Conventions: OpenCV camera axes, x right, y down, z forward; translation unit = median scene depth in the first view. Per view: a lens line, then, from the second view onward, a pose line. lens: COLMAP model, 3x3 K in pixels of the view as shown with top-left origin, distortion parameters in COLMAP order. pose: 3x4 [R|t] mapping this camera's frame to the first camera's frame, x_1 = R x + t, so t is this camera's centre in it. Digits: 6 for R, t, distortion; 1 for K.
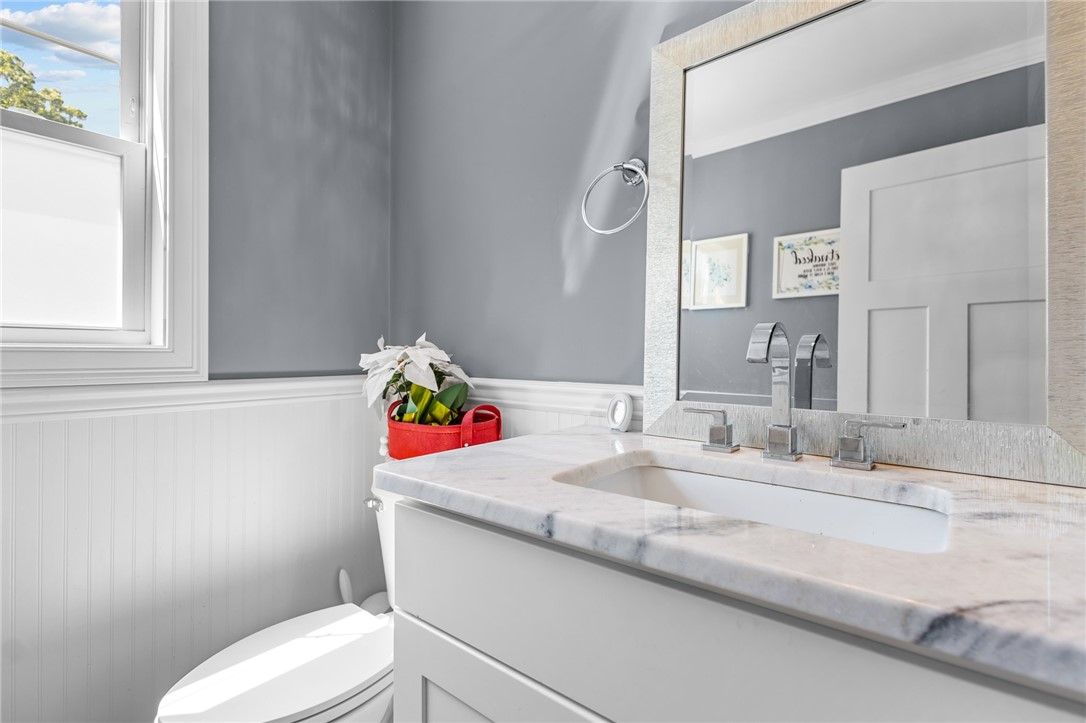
lens RADIAL K [[508.1, 0, 540.5], [0, 508.1, 354.2], [0, 0, 1]] dist [0.009284, -0.004067]
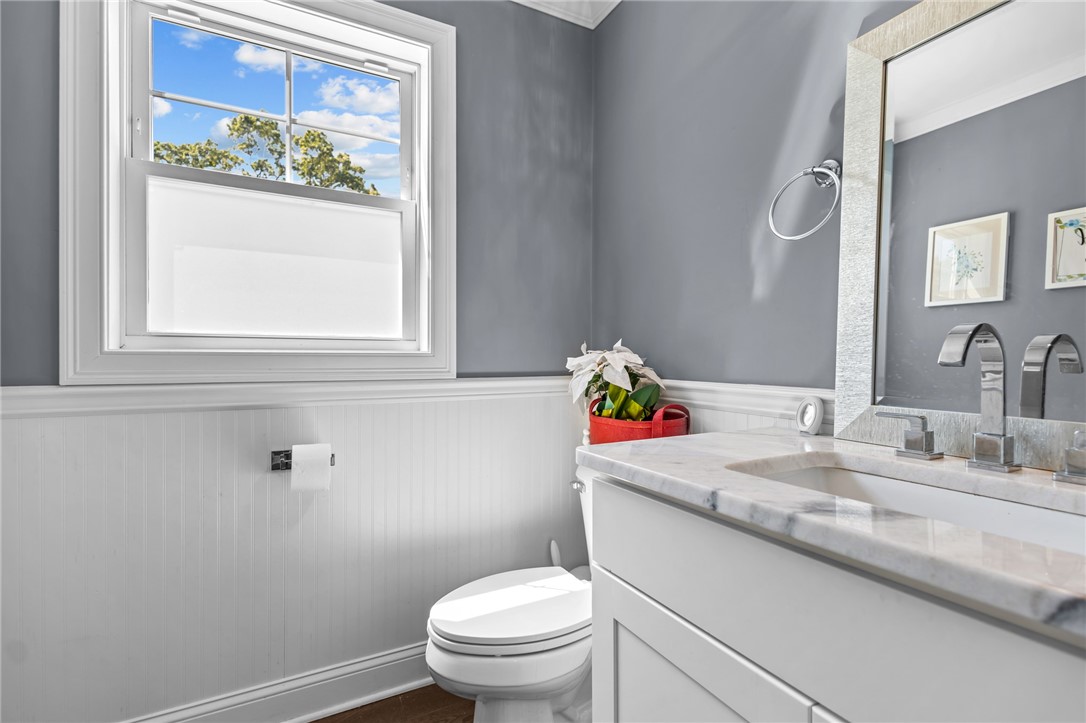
lens RADIAL K [[508.1, 0, 540.8], [0, 508.1, 356.6], [0, 0, 1]] dist [0.009284, -0.004067]
pose [[0.923341, -0.001613, -0.383978, 0.047420], [0.000606, 0.999996, -0.002744, 0.000258], [0.383981, 0.002300, 0.923338, -0.123703]]
